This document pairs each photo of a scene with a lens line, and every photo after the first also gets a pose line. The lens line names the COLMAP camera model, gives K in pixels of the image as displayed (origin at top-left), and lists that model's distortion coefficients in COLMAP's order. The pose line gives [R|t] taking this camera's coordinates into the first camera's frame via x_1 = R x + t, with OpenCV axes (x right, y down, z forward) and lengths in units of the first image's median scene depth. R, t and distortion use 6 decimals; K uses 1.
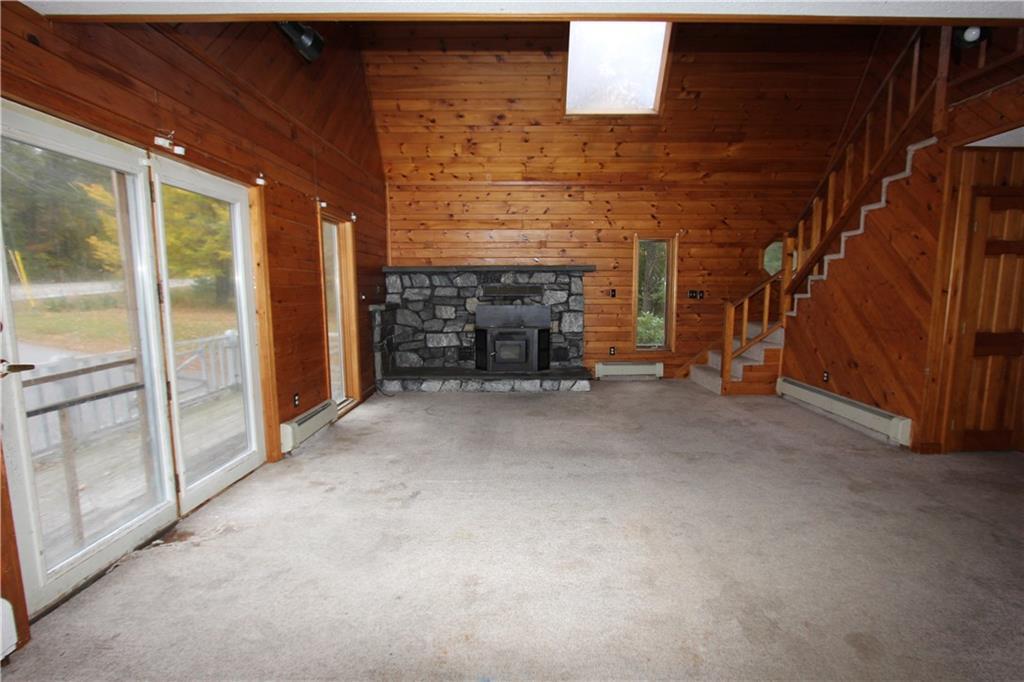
lens RADIAL K [[474.3, 0, 521.0], [0, 474.3, 343.1], [0, 0, 1]] dist [-0.001792, 0.000479]
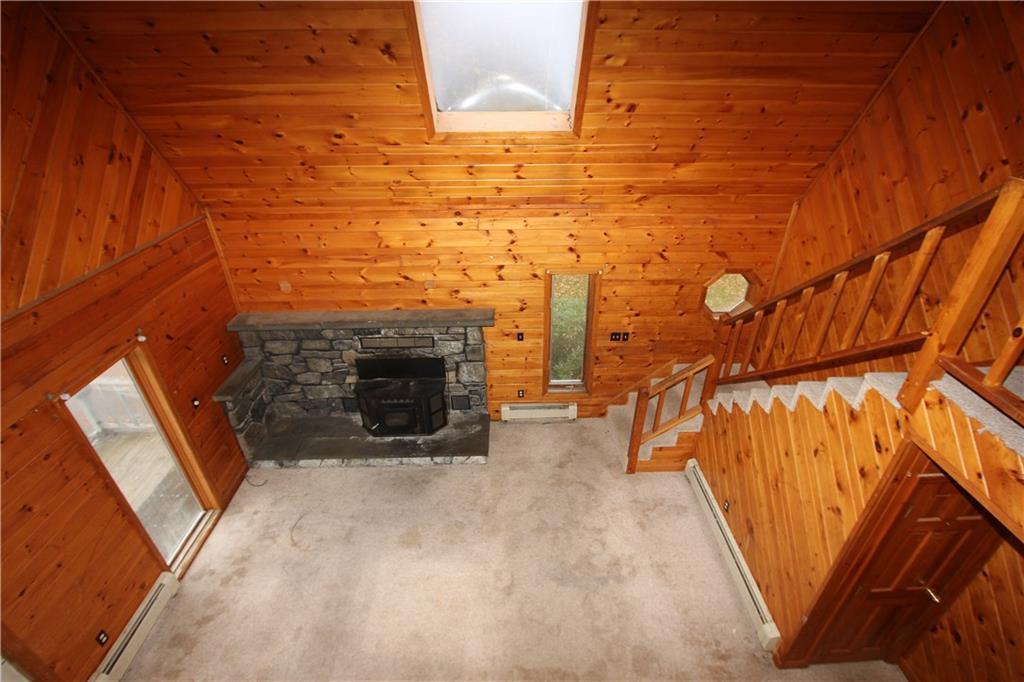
lens RADIAL K [[474.3, 0, 521.0], [0, 474.3, 343.1], [0, 0, 1]] dist [-0.001792, 0.000479]
pose [[0.999627, -0.014657, 0.023025, 0.179006], [0.003797, 0.910048, 0.414485, -0.448512], [-0.027029, -0.414243, 0.909765, 0.241158]]
